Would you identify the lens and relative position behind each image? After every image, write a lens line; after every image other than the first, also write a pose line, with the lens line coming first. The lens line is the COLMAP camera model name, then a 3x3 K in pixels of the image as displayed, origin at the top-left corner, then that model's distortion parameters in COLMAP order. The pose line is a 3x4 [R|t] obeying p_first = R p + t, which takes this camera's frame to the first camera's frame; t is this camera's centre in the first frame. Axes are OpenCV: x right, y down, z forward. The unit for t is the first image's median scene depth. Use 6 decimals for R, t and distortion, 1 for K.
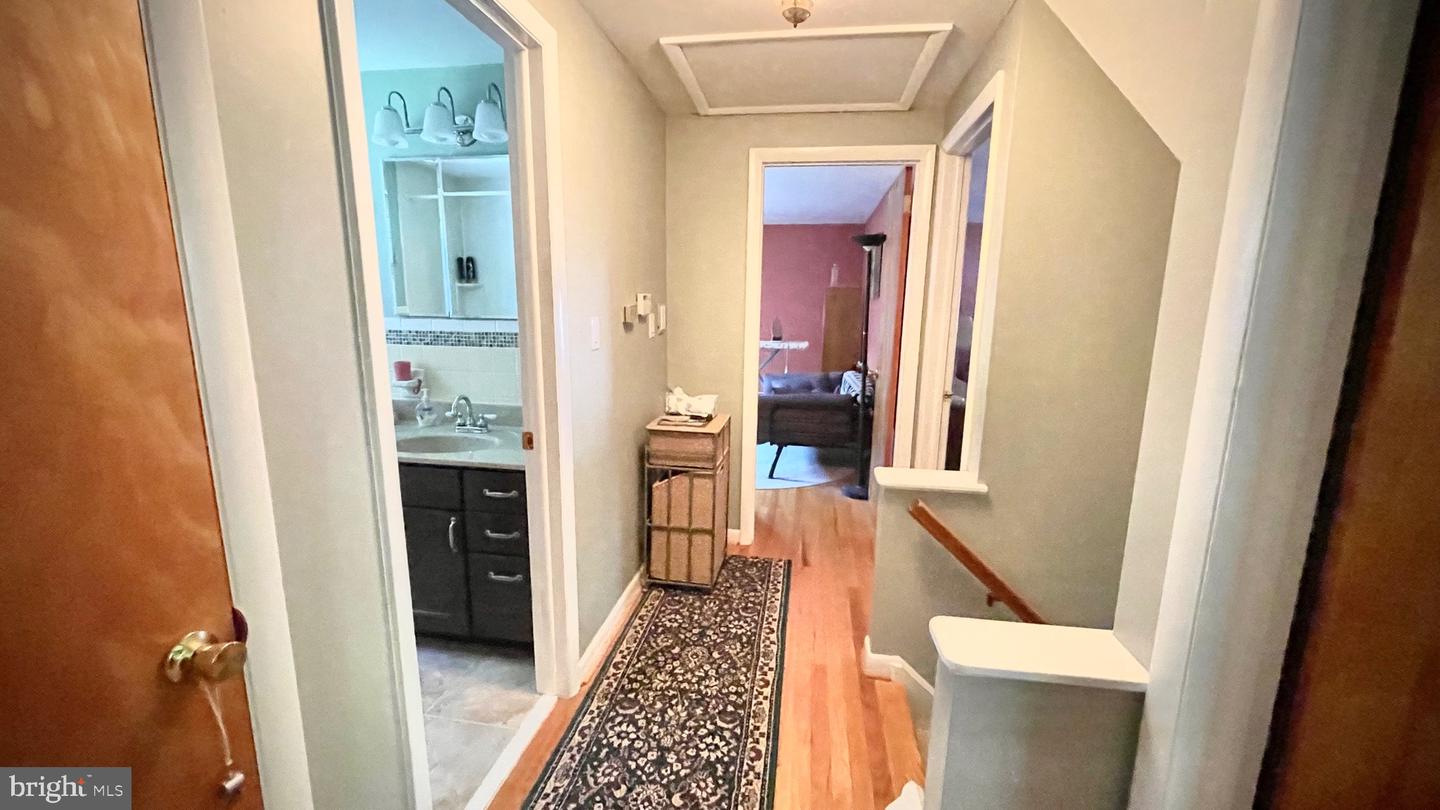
lens RADIAL K [[584.4, 0, 726.0], [0, 584.4, 407.2], [0, 0, 1]] dist [-0.001887, 0.000158]
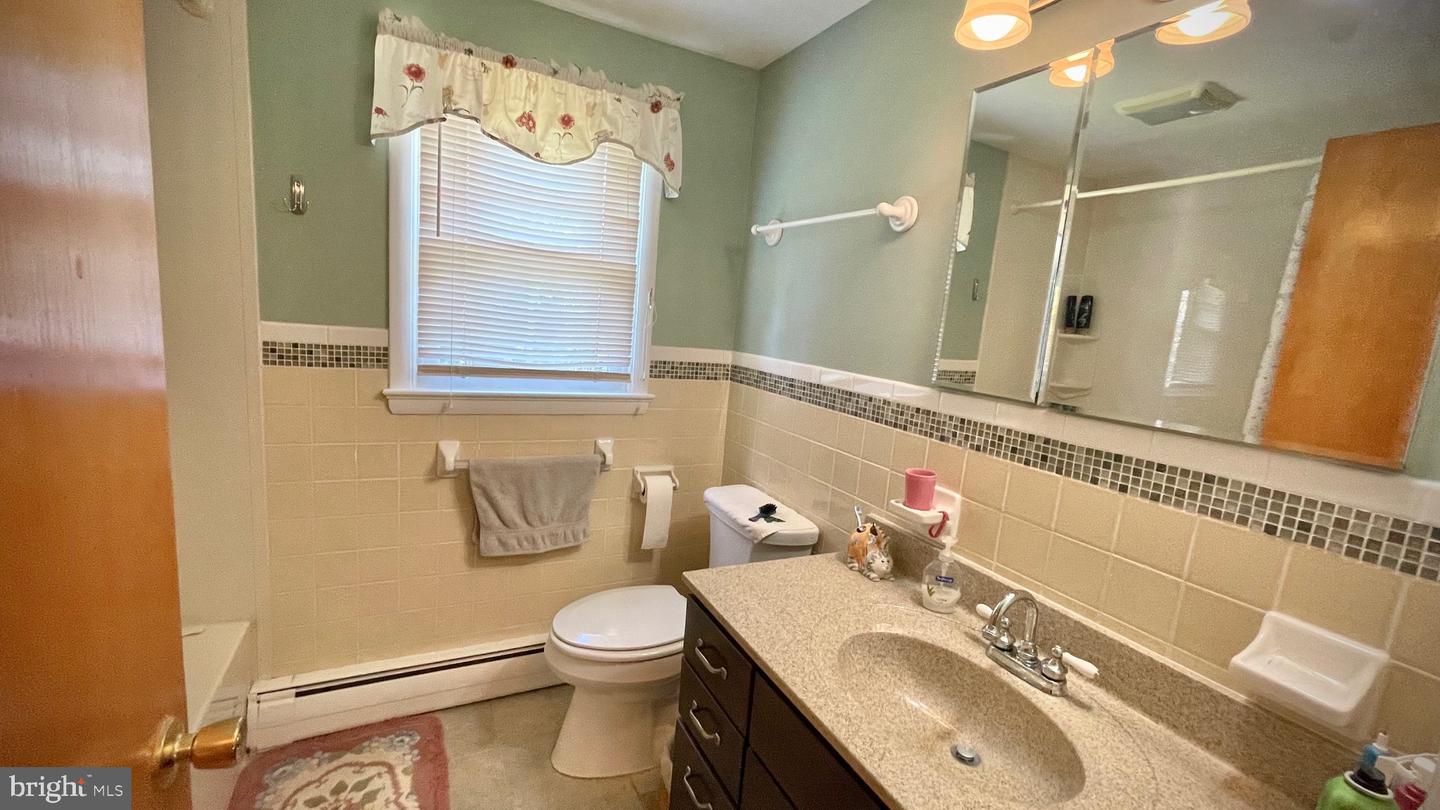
lens RADIAL K [[584.4, 0, 728.1], [0, 584.4, 409.6], [0, 0, 1]] dist [-0.001887, 0.000158]
pose [[0.598048, 0.163400, -0.784627, -0.255084], [-0.222570, 0.974349, 0.033265, -0.109413], [0.769936, 0.154740, 0.619075, 0.527828]]
